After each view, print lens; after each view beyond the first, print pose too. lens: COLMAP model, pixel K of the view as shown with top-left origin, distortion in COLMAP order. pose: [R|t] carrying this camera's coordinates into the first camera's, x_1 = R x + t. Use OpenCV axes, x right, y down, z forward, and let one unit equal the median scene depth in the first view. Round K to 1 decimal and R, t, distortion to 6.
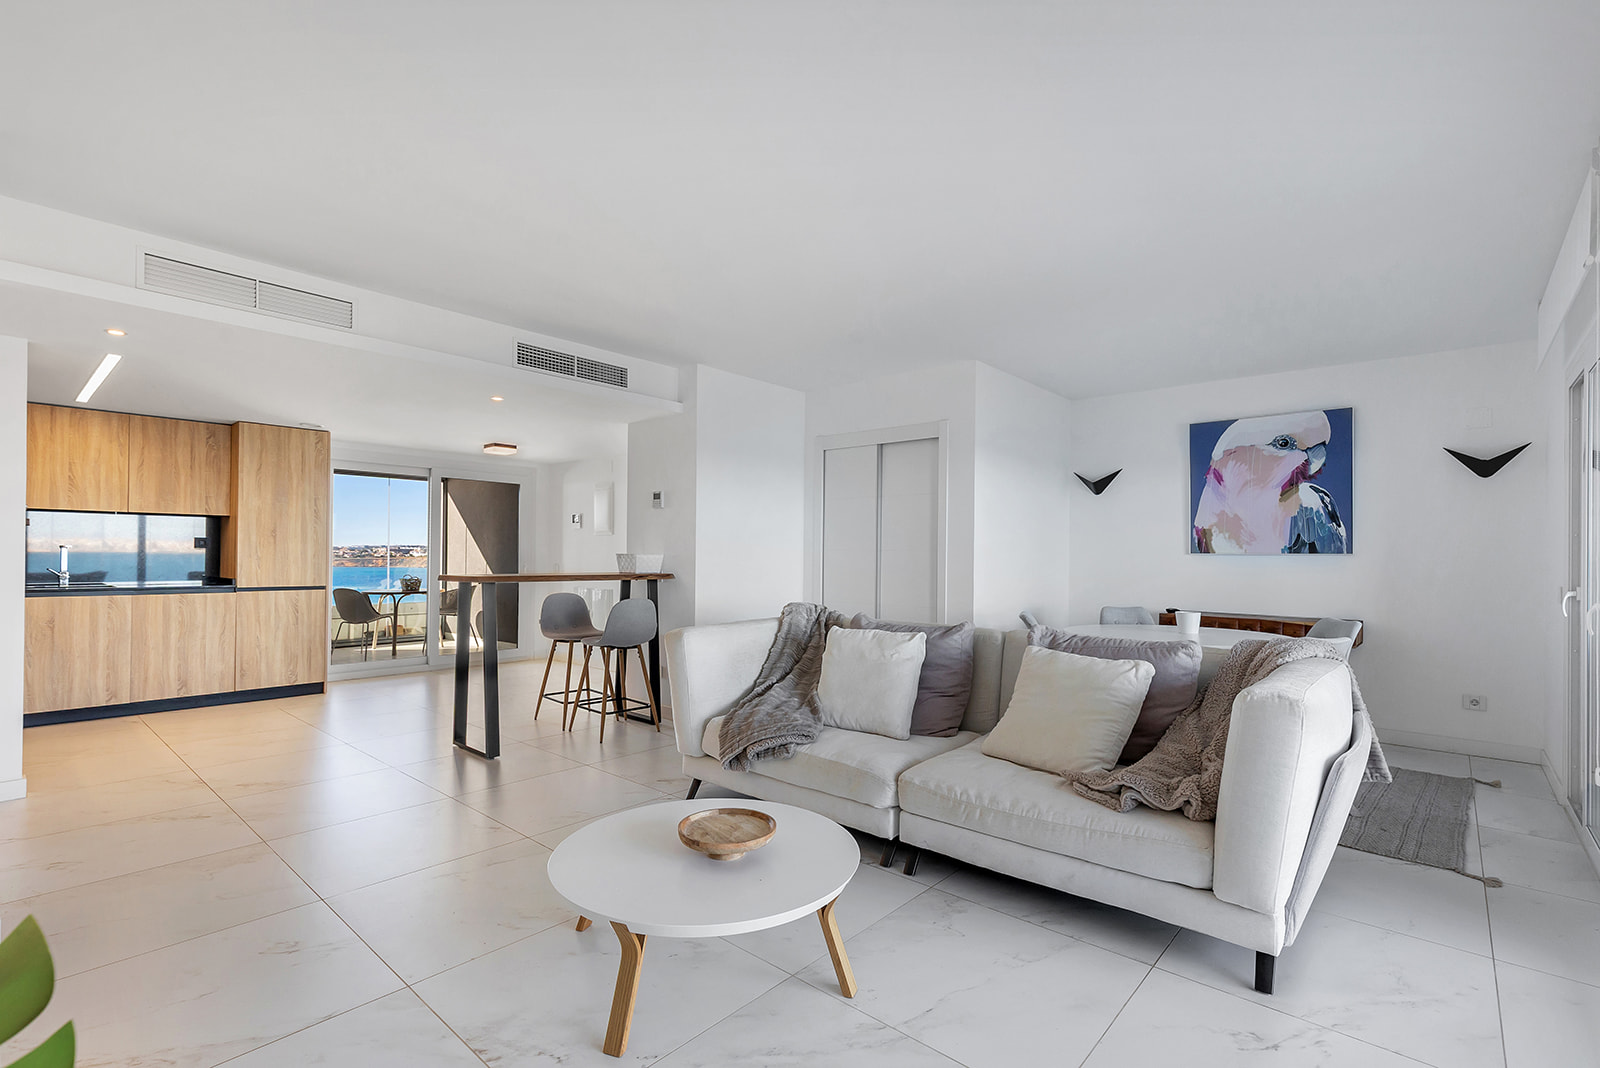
lens RADIAL K [[731.5, 0, 805.3], [0, 731.5, 550.3], [0, 0, 1]] dist [0.002172, 0.000544]
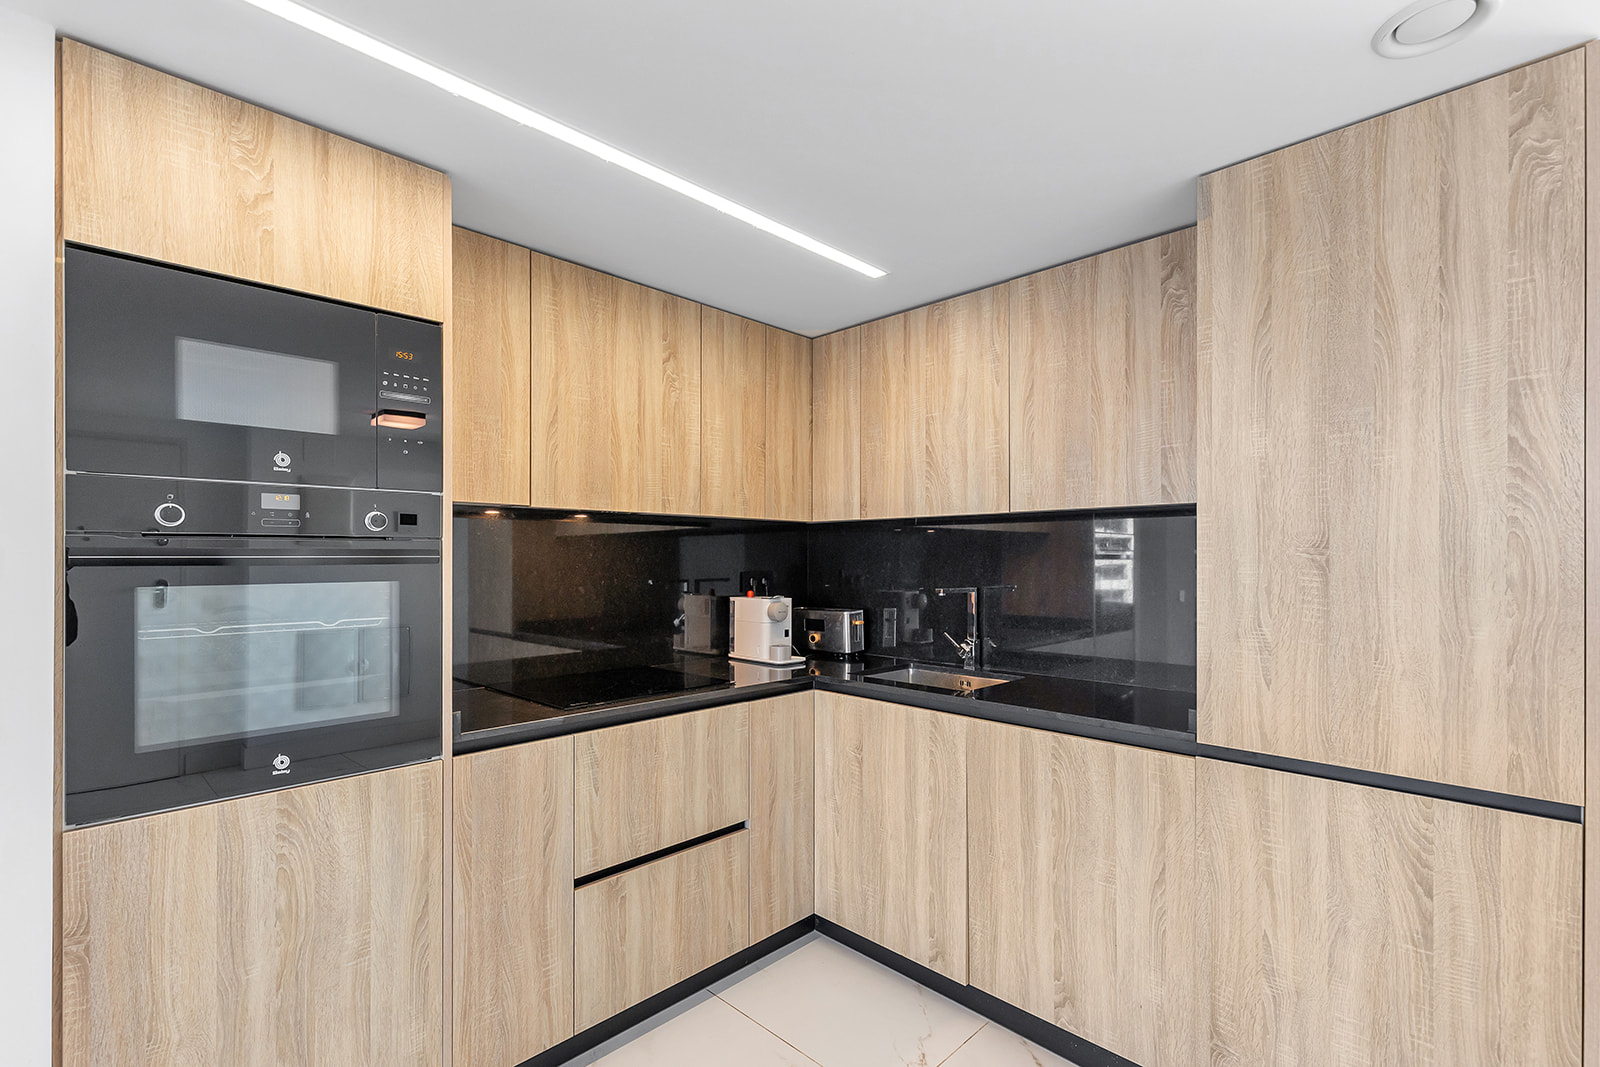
lens RADIAL K [[721.1, 0, 799.3], [0, 721.1, 558.5], [0, 0, 1]] dist [0.001864, -0.000301]
pose [[-0.062343, -0.008461, -0.998019, -0.473997], [0.006787, 0.999937, -0.008902, -0.021452], [0.998032, -0.007328, -0.062282, 0.855445]]
